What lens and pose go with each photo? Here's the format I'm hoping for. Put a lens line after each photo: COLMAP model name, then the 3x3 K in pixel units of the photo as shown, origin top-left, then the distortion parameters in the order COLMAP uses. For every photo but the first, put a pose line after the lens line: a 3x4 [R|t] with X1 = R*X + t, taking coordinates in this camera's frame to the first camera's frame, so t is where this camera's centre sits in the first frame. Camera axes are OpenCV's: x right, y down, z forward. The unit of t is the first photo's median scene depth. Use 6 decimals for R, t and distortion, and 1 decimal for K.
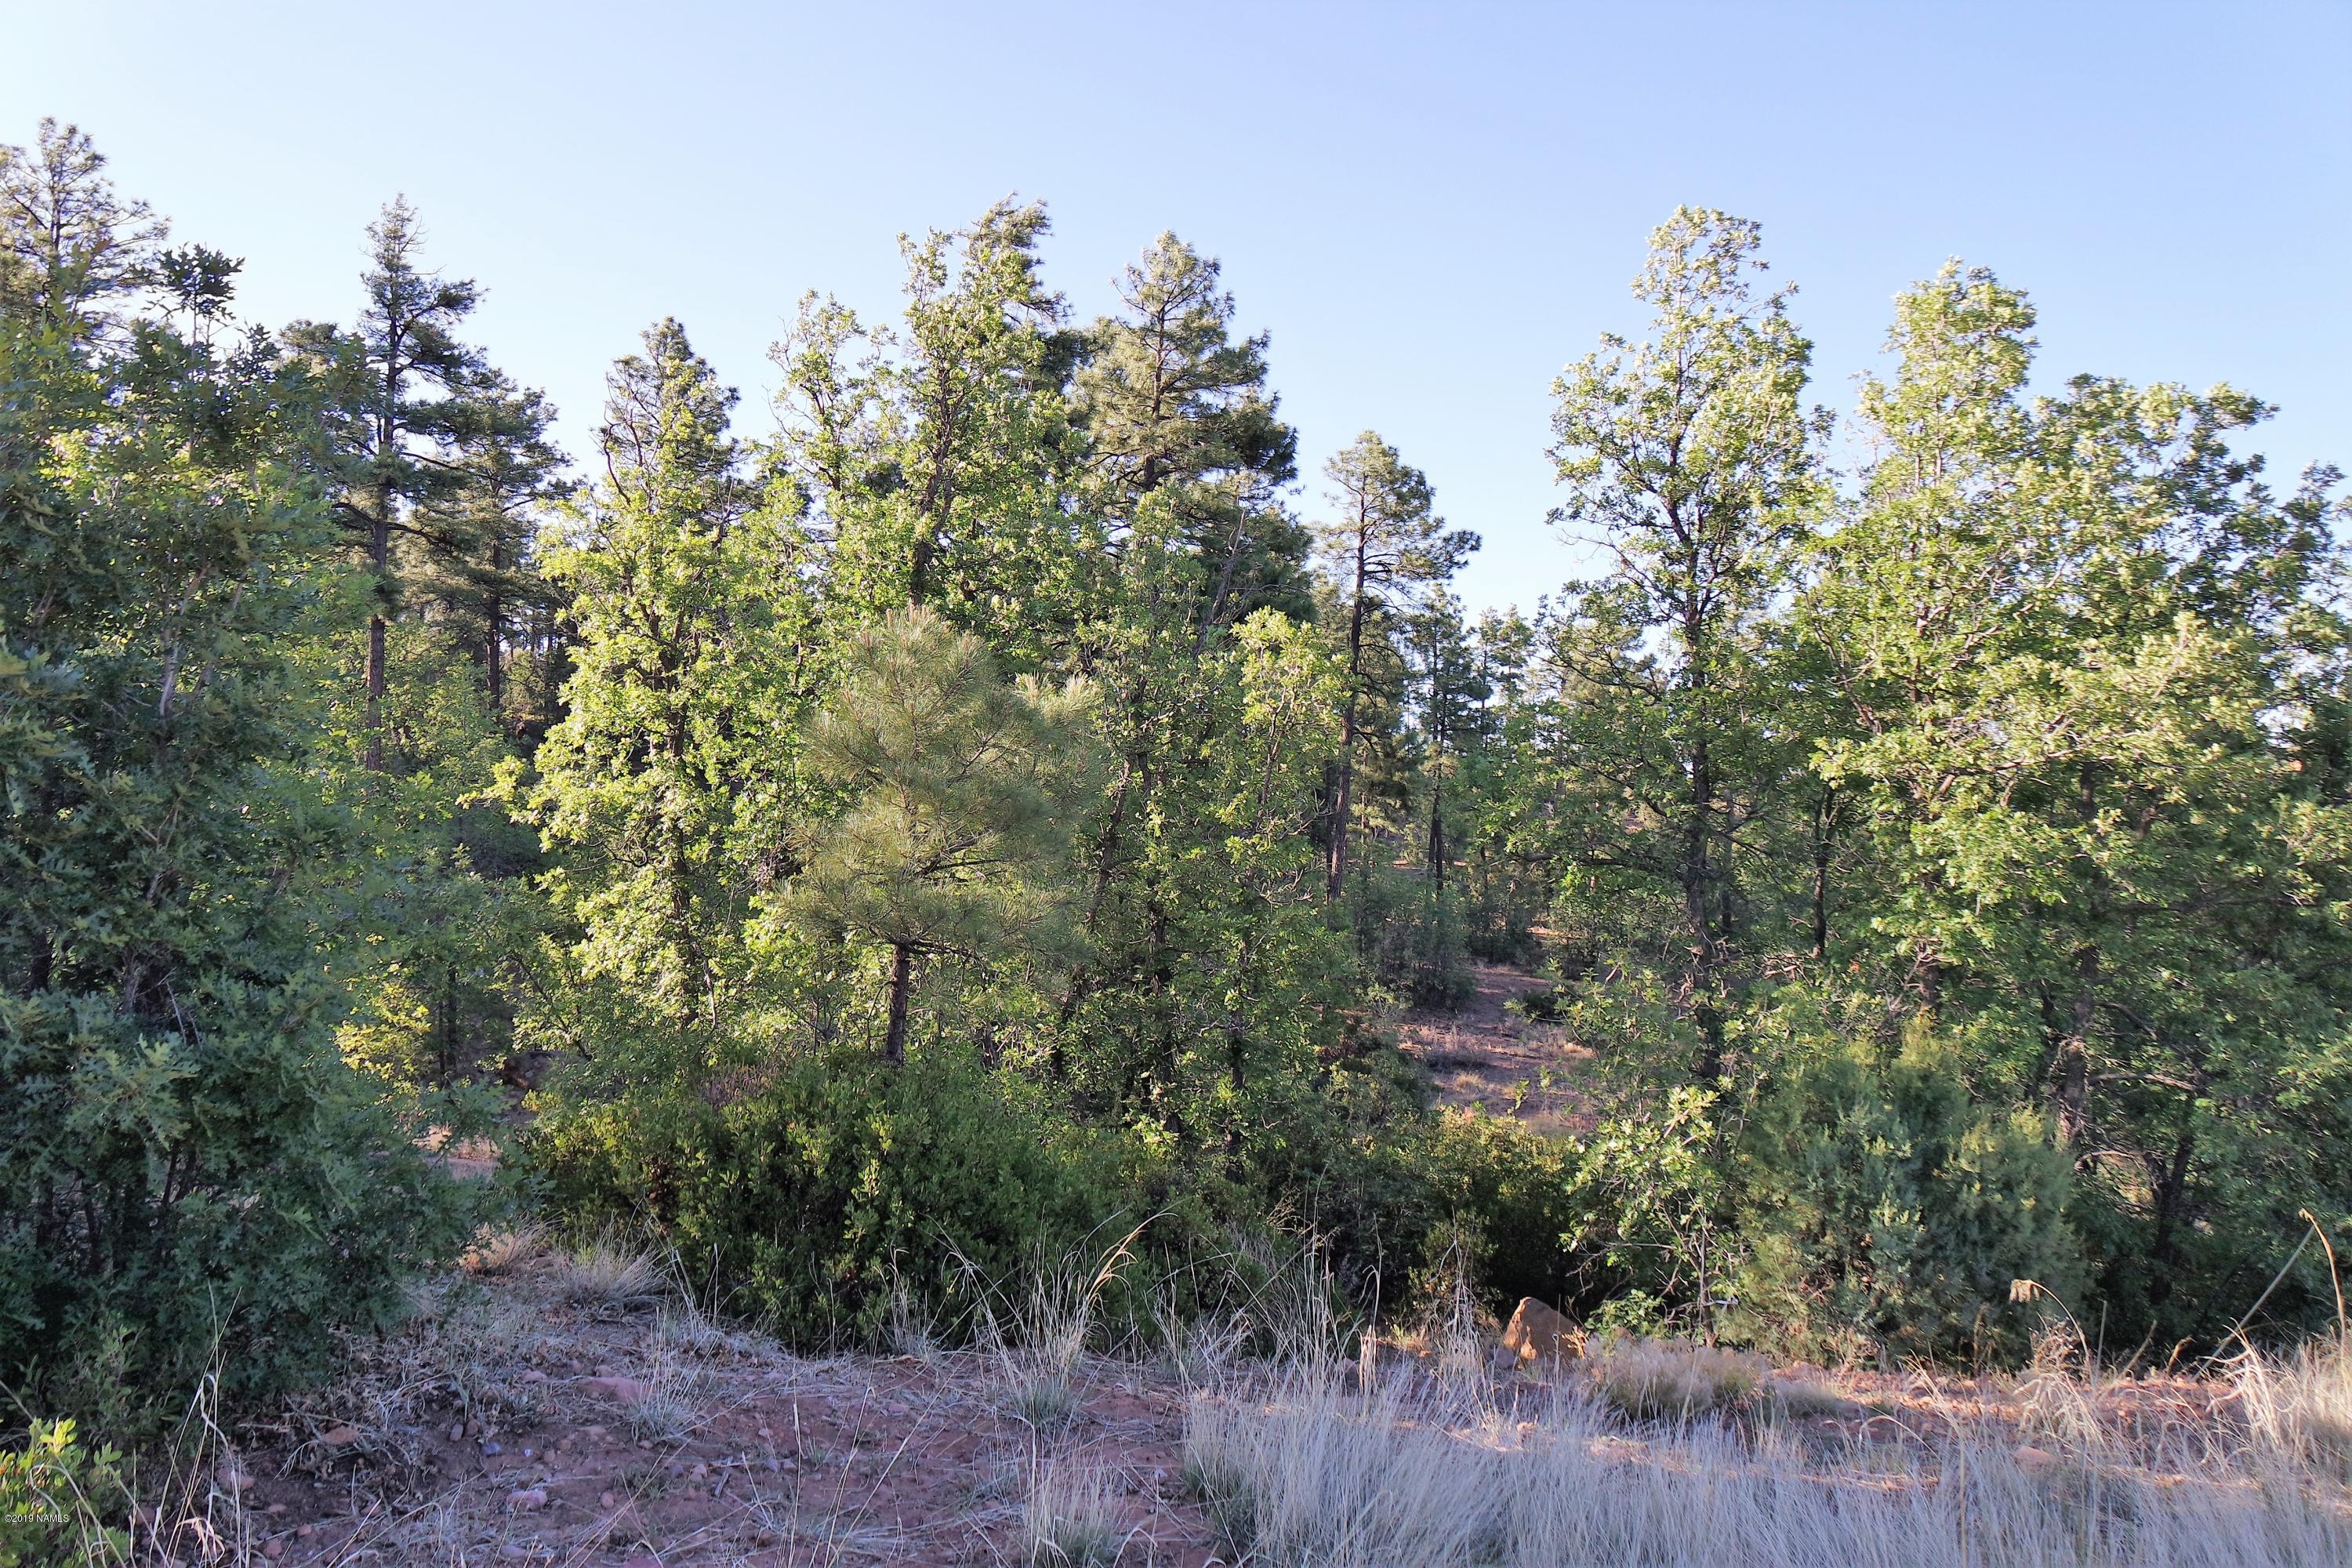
lens RADIAL K [[1571.4, 0, 1179.1], [0, 1571.4, 810.9], [0, 0, 1]] dist [-0.000435, -0.000062]
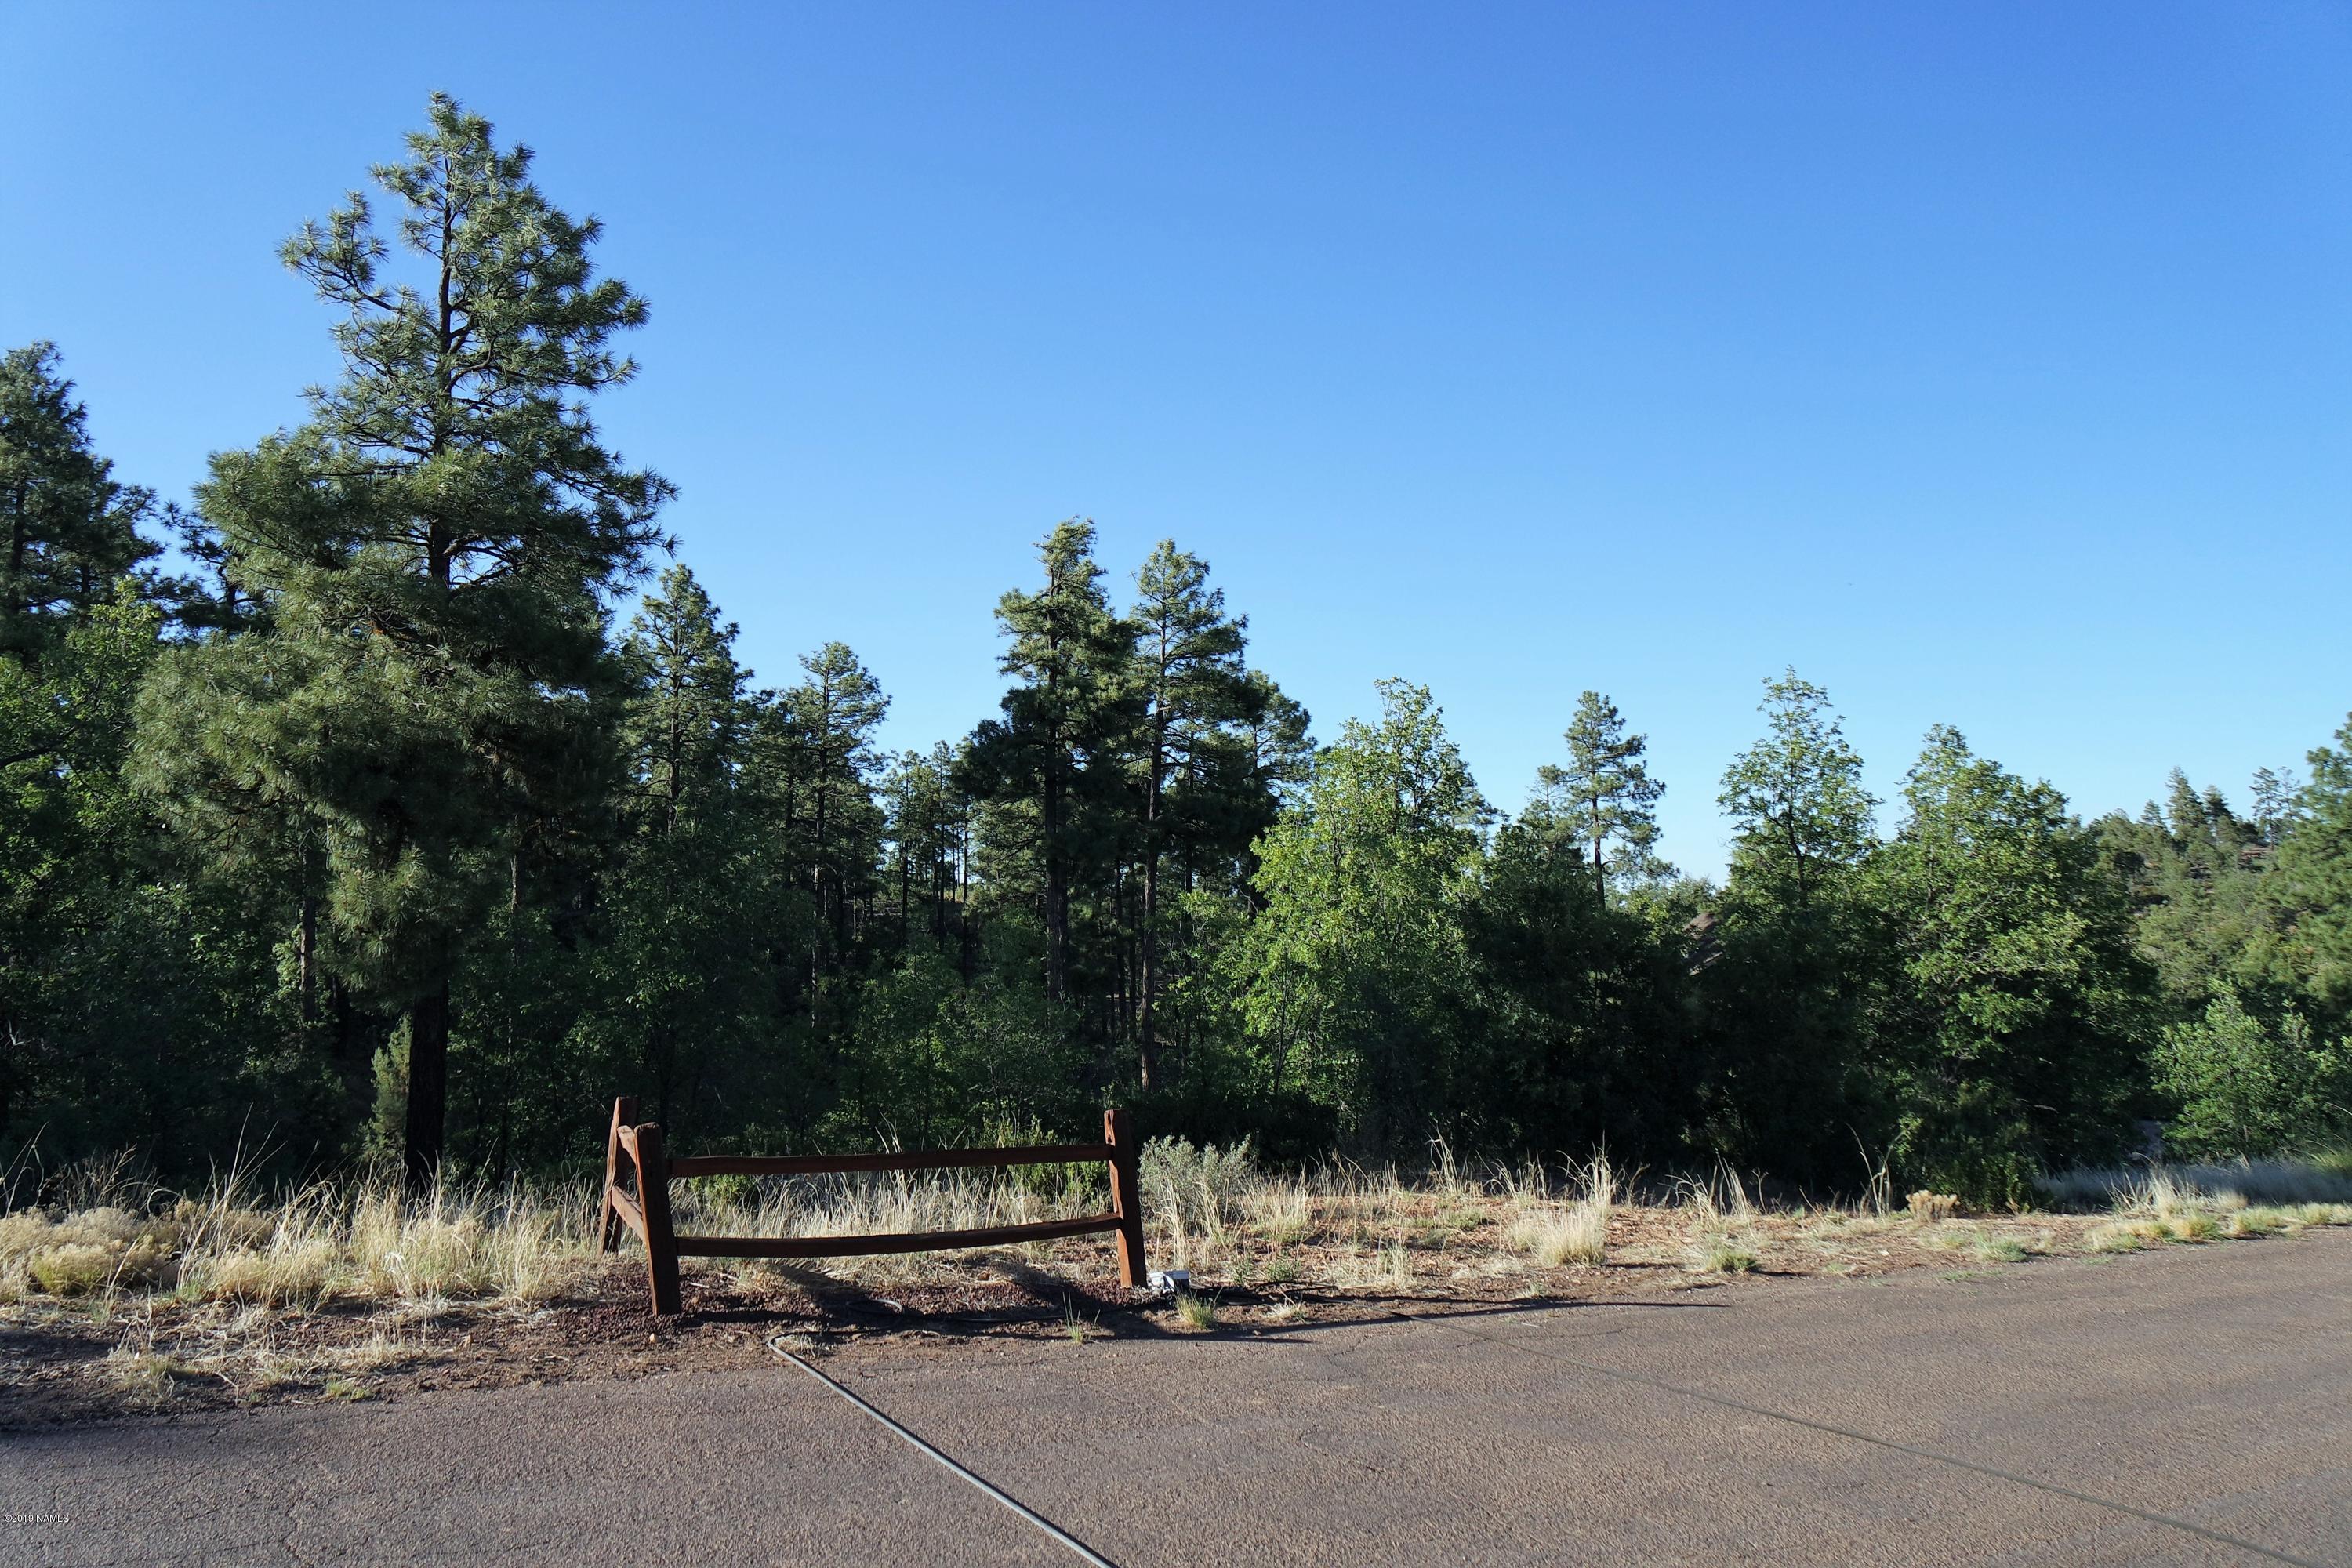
lens RADIAL K [[1571.4, 0, 1179.1], [0, 1571.4, 810.9], [0, 0, 1]] dist [-0.000435, -0.000062]
pose [[0.963815, -0.014840, 0.266158, -0.357036], [0.036642, 0.996347, -0.077137, -0.037749], [-0.264041, 0.084099, 0.960838, -0.256382]]
